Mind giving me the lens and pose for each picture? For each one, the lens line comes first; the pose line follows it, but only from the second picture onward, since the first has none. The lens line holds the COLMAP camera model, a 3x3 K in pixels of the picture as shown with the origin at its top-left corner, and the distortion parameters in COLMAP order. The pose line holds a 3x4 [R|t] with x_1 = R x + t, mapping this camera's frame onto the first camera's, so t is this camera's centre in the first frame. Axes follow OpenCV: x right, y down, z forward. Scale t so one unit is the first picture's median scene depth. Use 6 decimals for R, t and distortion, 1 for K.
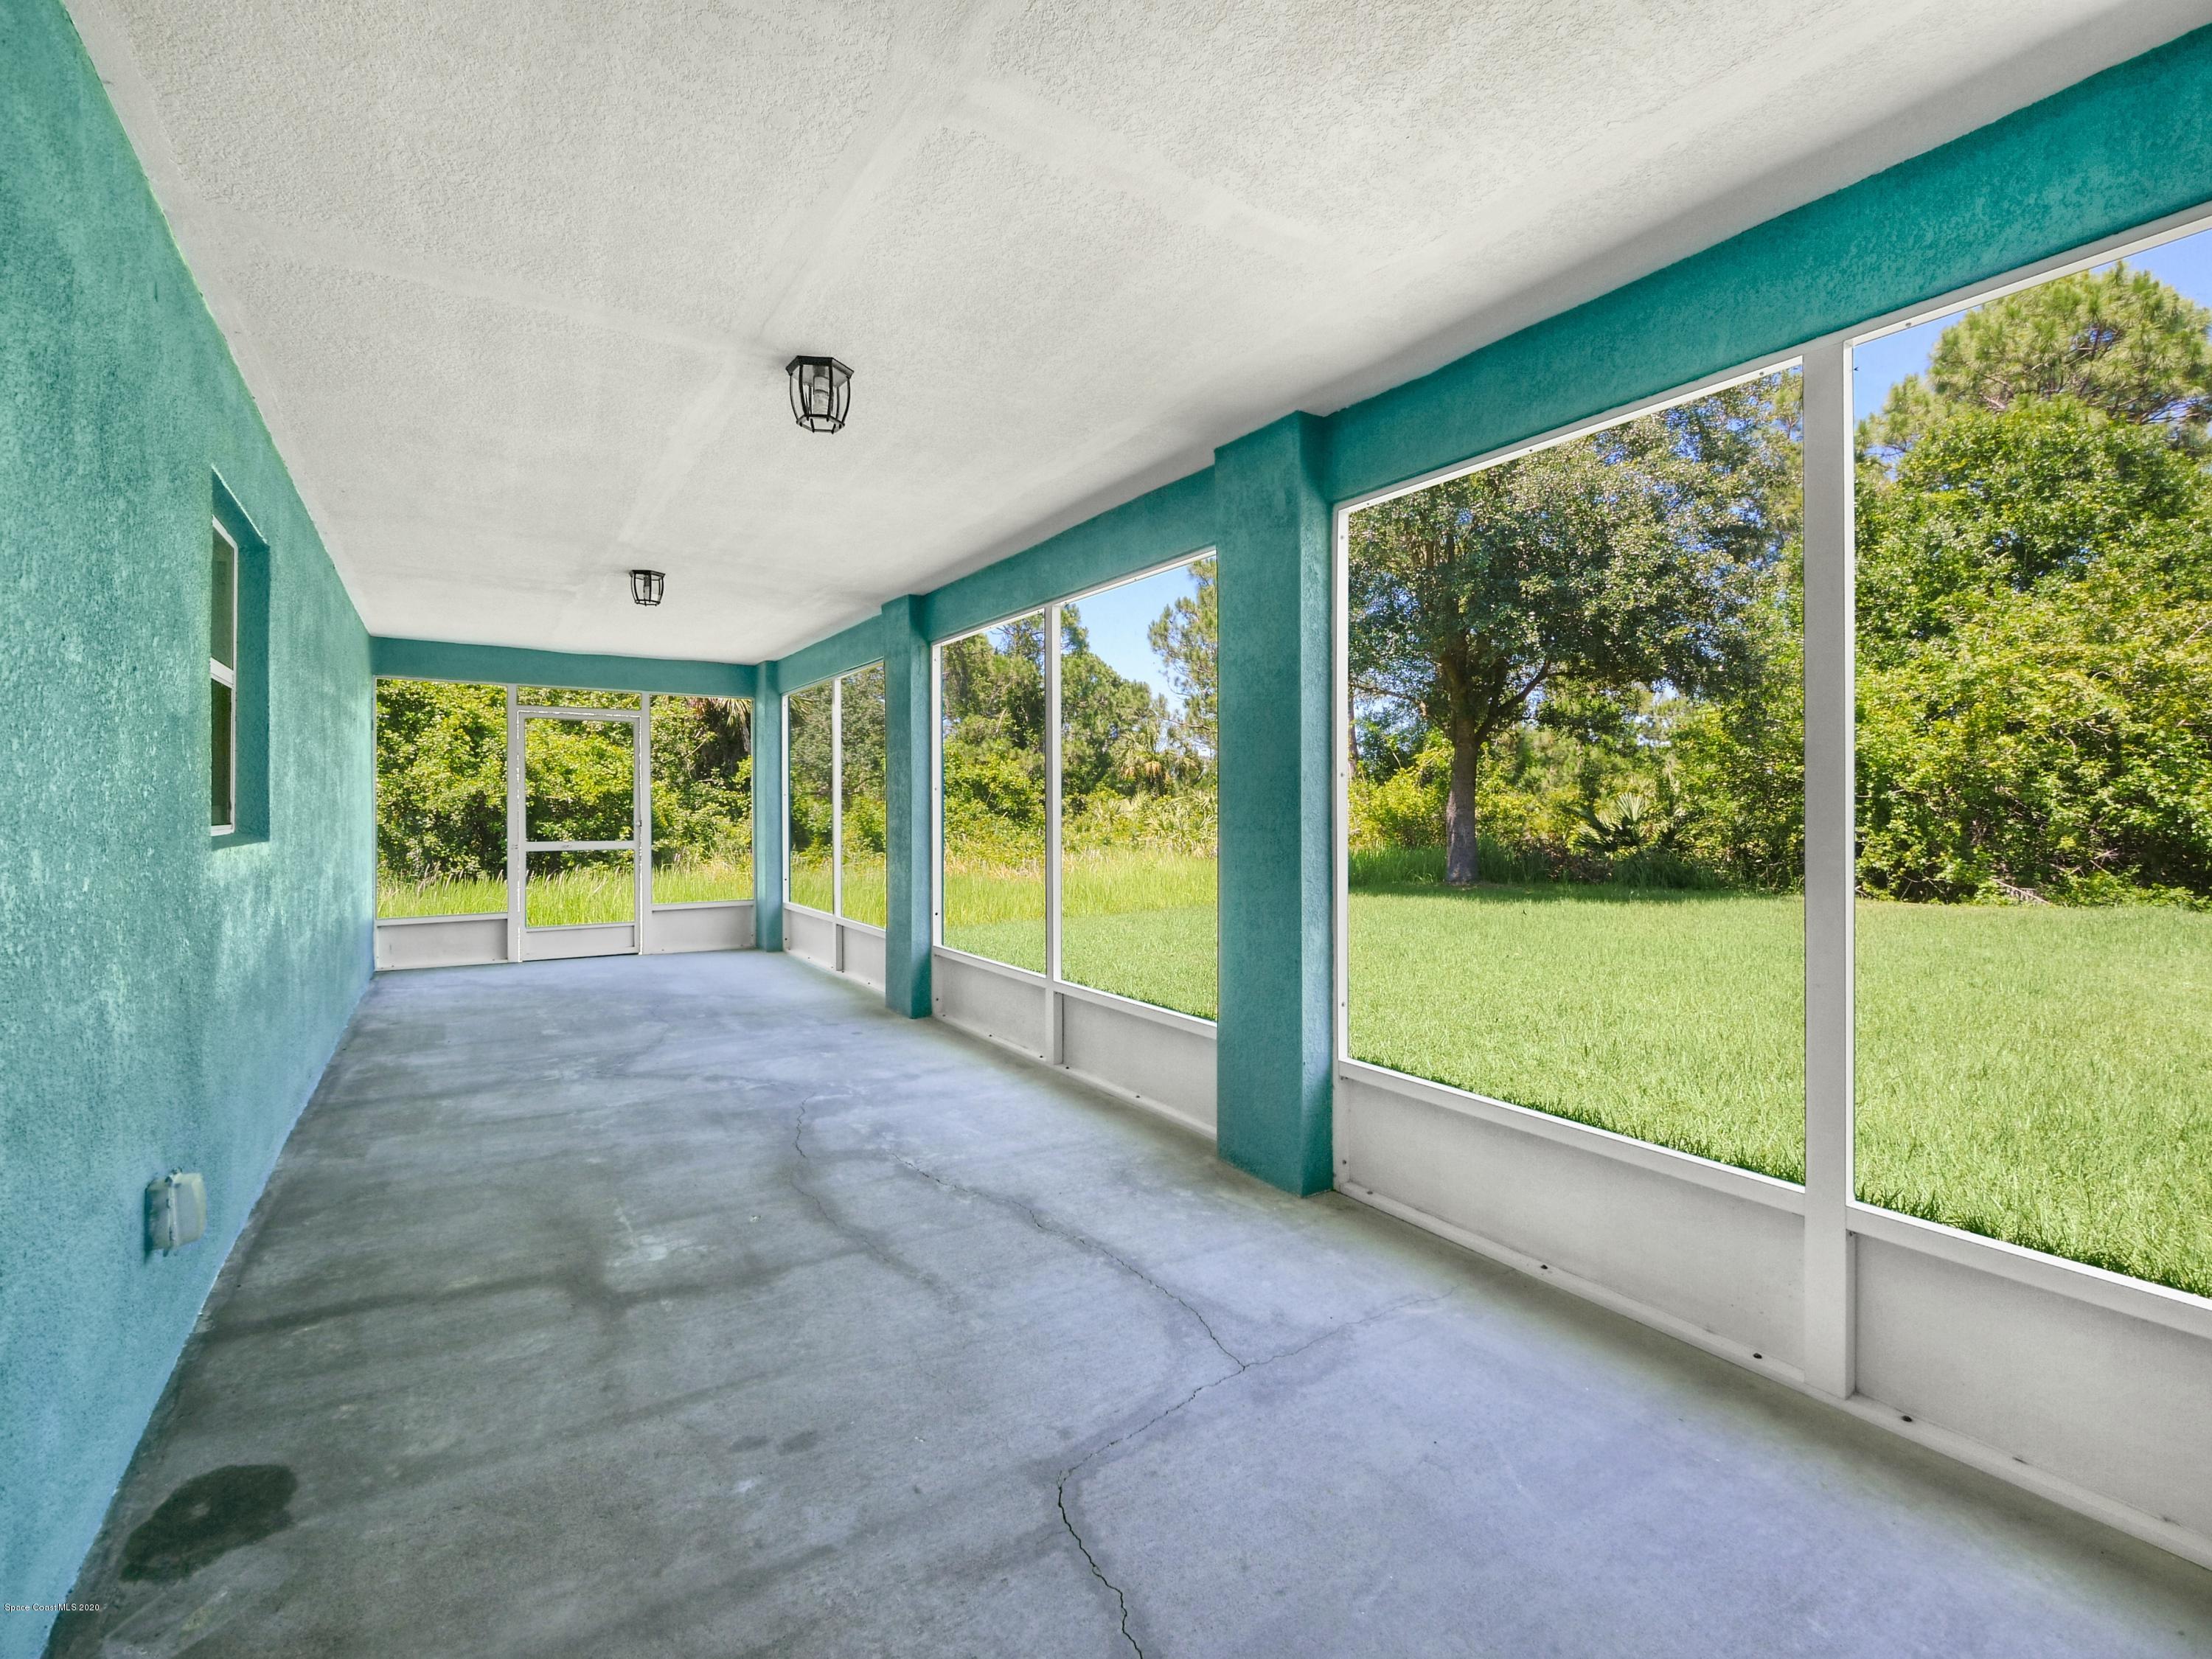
lens RADIAL K [[972.7, 0, 1102.1], [0, 972.7, 821.4], [0, 0, 1]] dist [0.001365, 0.000517]
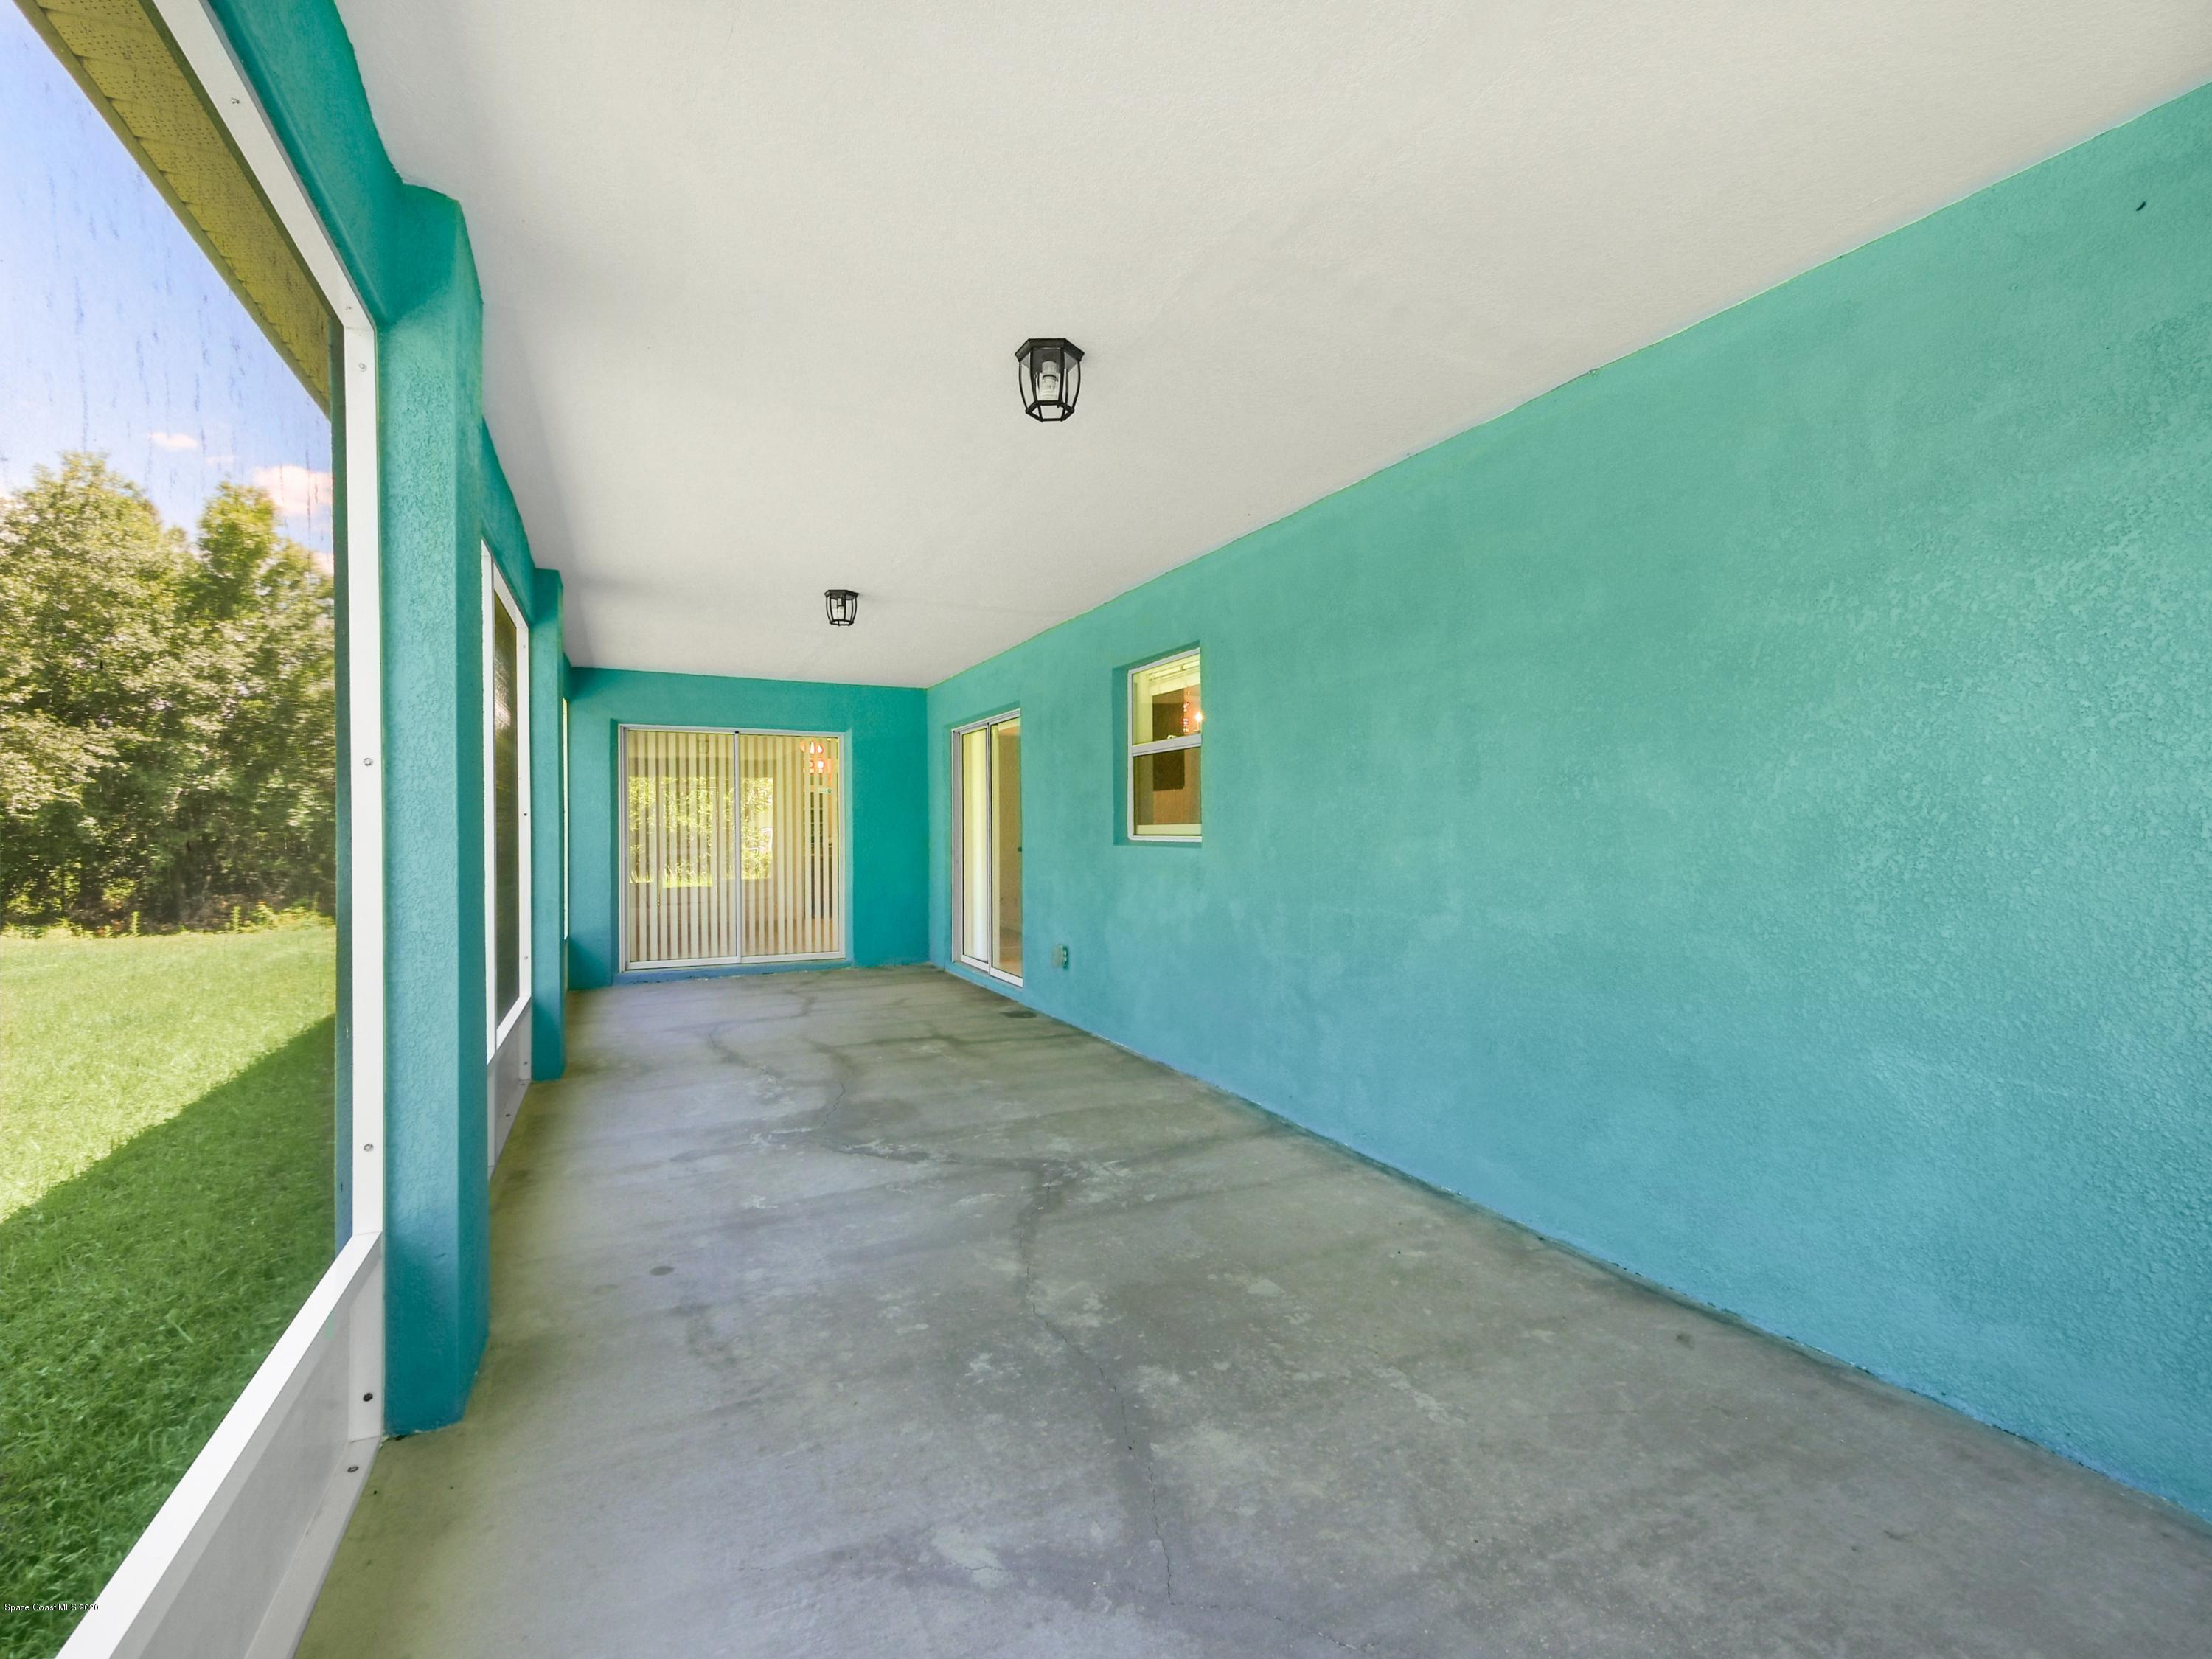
lens RADIAL K [[972.7, 0, 1102.1], [0, 972.7, 821.4], [0, 0, 1]] dist [0.001365, 0.000517]
pose [[-0.990033, 0.011215, 0.140390, -0.815586], [0.011724, 0.999927, 0.002794, -0.022515], [-0.140349, 0.004412, -0.990092, 2.167047]]
